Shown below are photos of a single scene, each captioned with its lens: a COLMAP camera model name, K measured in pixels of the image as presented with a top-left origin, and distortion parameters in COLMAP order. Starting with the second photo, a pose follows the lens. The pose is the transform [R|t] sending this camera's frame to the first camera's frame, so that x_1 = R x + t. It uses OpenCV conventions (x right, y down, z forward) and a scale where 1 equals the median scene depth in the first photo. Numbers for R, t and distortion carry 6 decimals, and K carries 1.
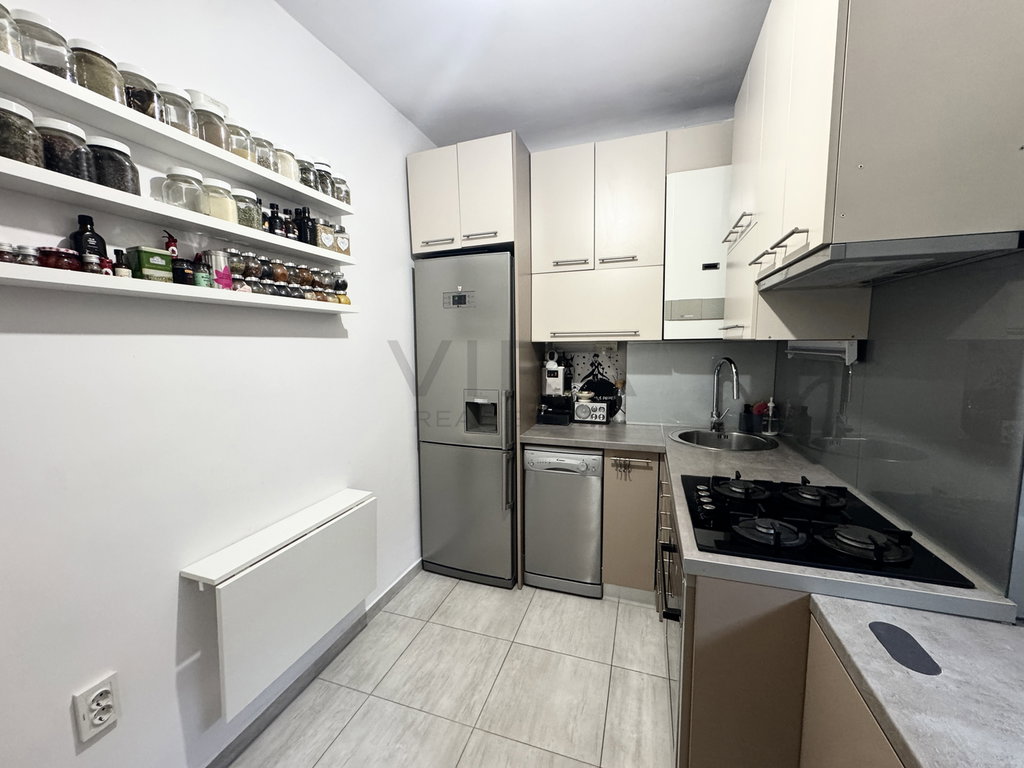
lens RADIAL K [[404.6, 0, 509.3], [0, 404.6, 385.1], [0, 0, 1]] dist [-0.003744, -0.000903]
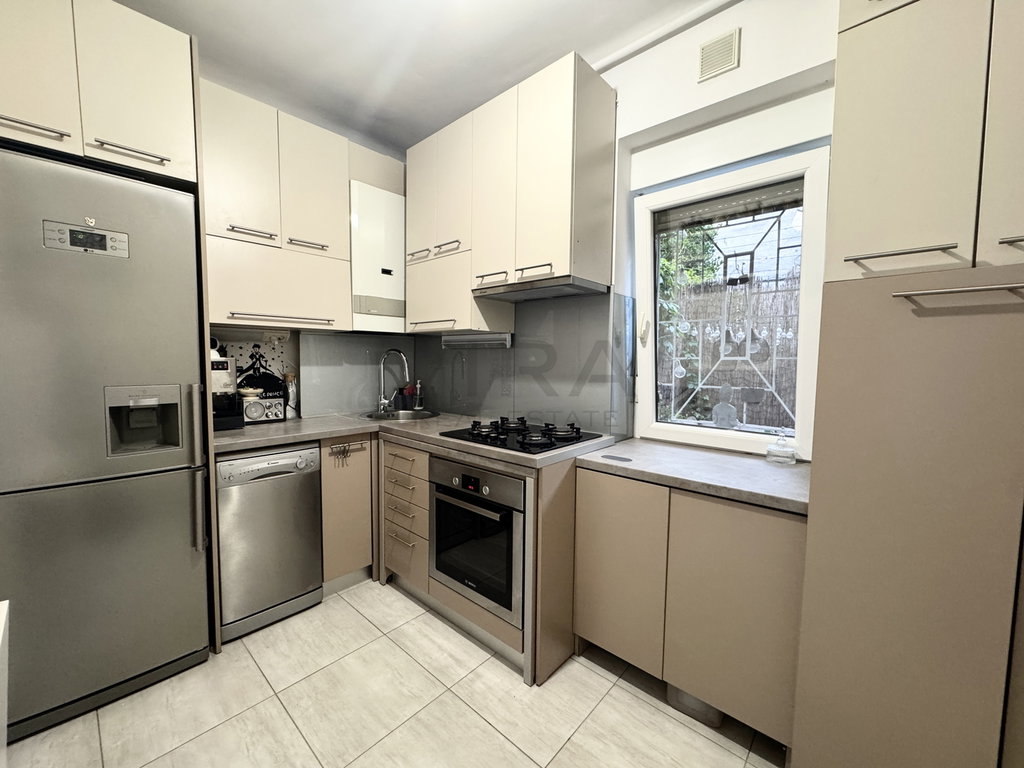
lens RADIAL K [[404.6, 0, 509.3], [0, 404.6, 385.1], [0, 0, 1]] dist [-0.003744, -0.000903]
pose [[0.399318, -0.044674, 0.915723, -0.446175], [0.080005, 0.996700, 0.013737, 0.050975], [-0.913315, 0.067777, 0.401575, 0.197695]]
